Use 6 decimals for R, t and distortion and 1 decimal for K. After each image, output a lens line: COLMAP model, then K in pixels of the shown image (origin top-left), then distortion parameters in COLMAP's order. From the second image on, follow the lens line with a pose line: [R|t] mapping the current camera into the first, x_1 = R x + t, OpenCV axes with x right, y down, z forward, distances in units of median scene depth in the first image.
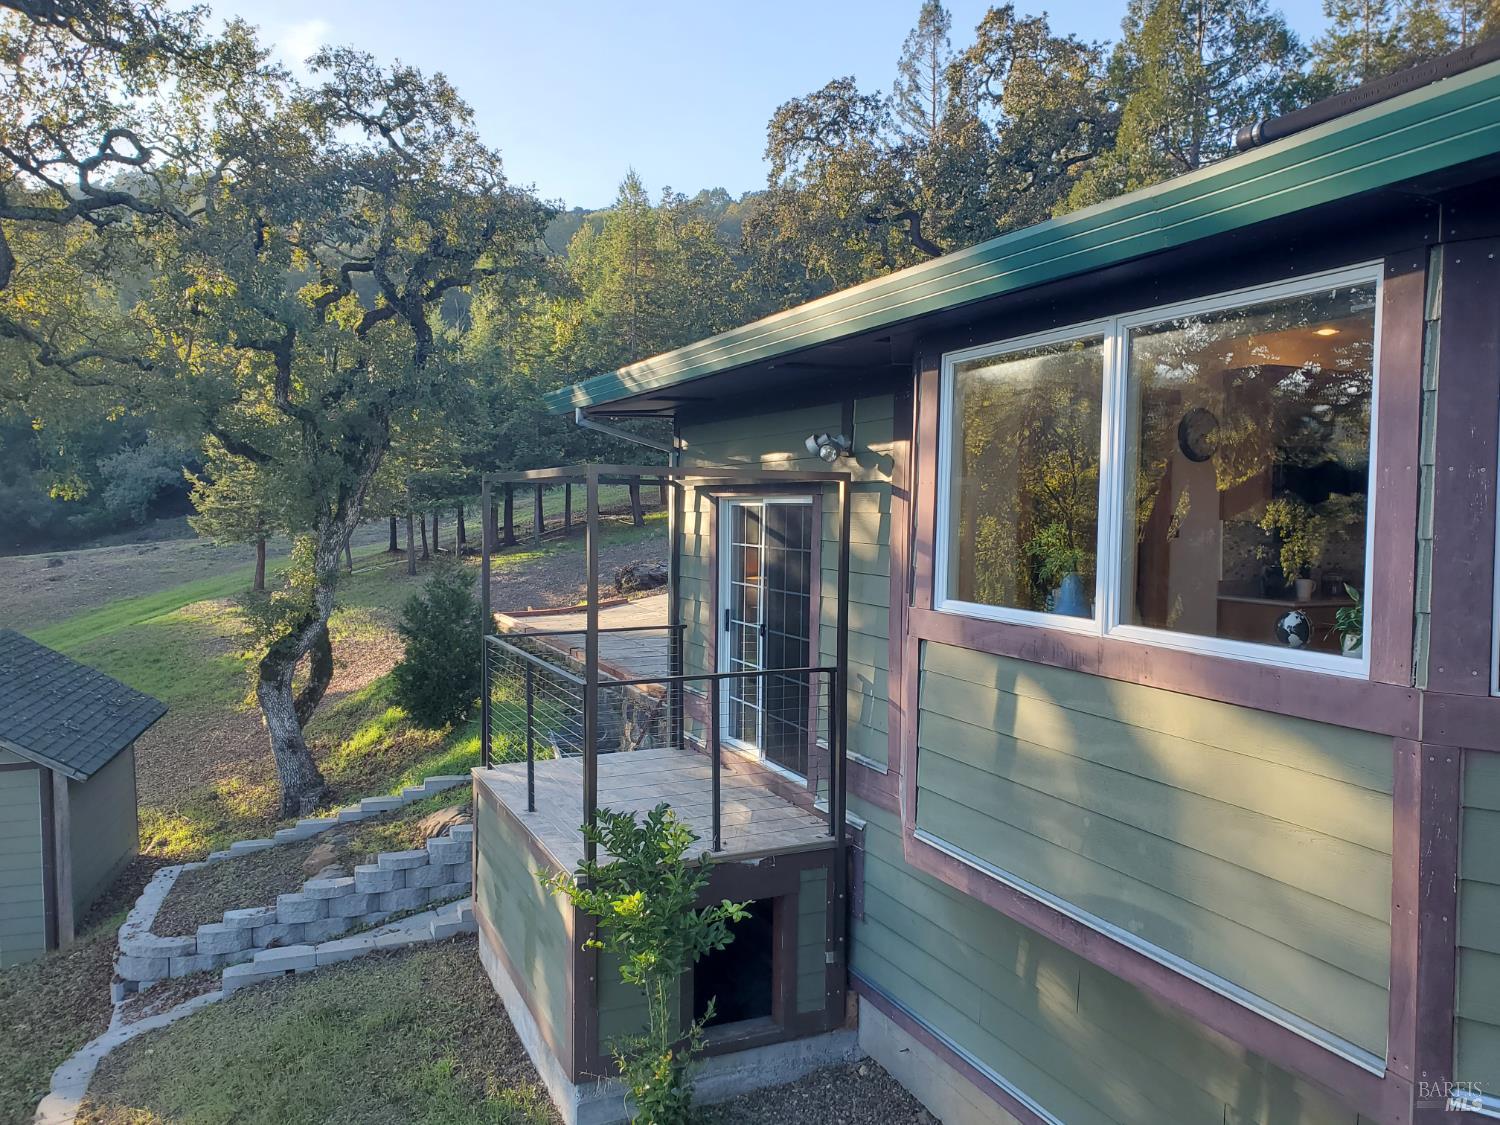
lens RADIAL K [[1159.1, 0, 739.3], [0, 1159.1, 566.0], [0, 0, 1]] dist [0.007390, 0.007399]
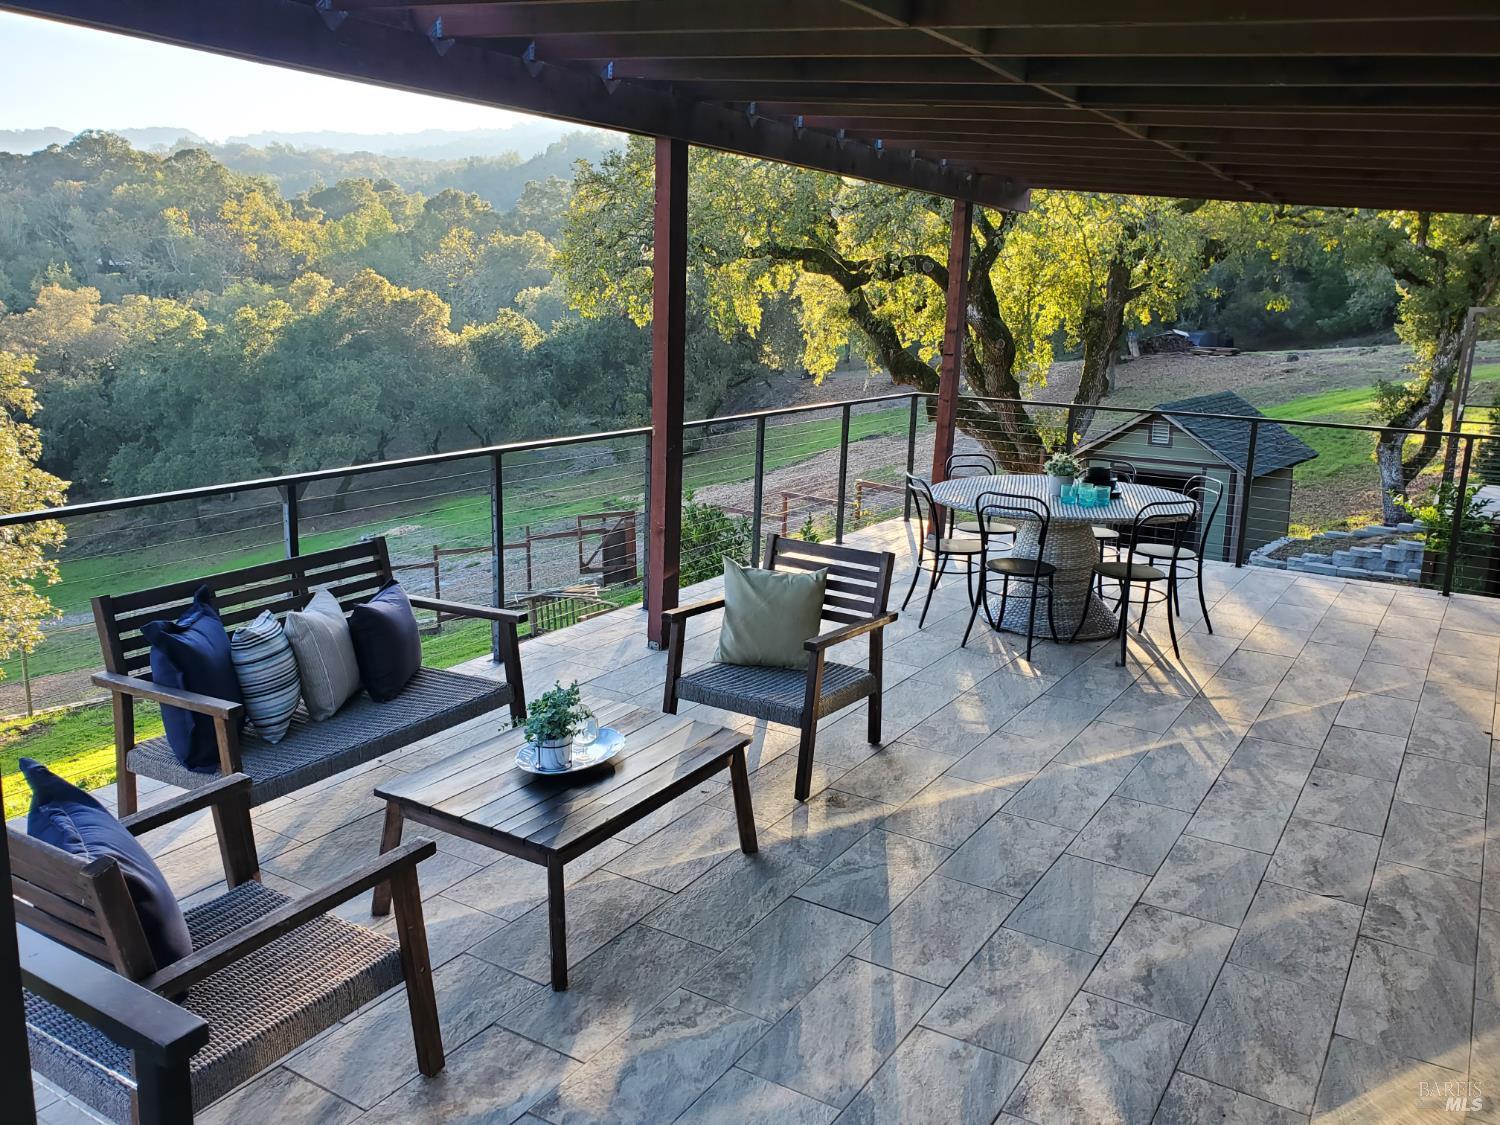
lens RADIAL K [[1220.1, 0, 750.0], [0, 1220.1, 562.5], [0, 0, 1]] dist [-0.001025, -0.000369]
pose [[0.565237, 0.192095, -0.802251, 0.207910], [-0.067100, 0.979993, 0.187379, 0.007024], [0.822195, -0.052082, 0.566818, -0.272816]]
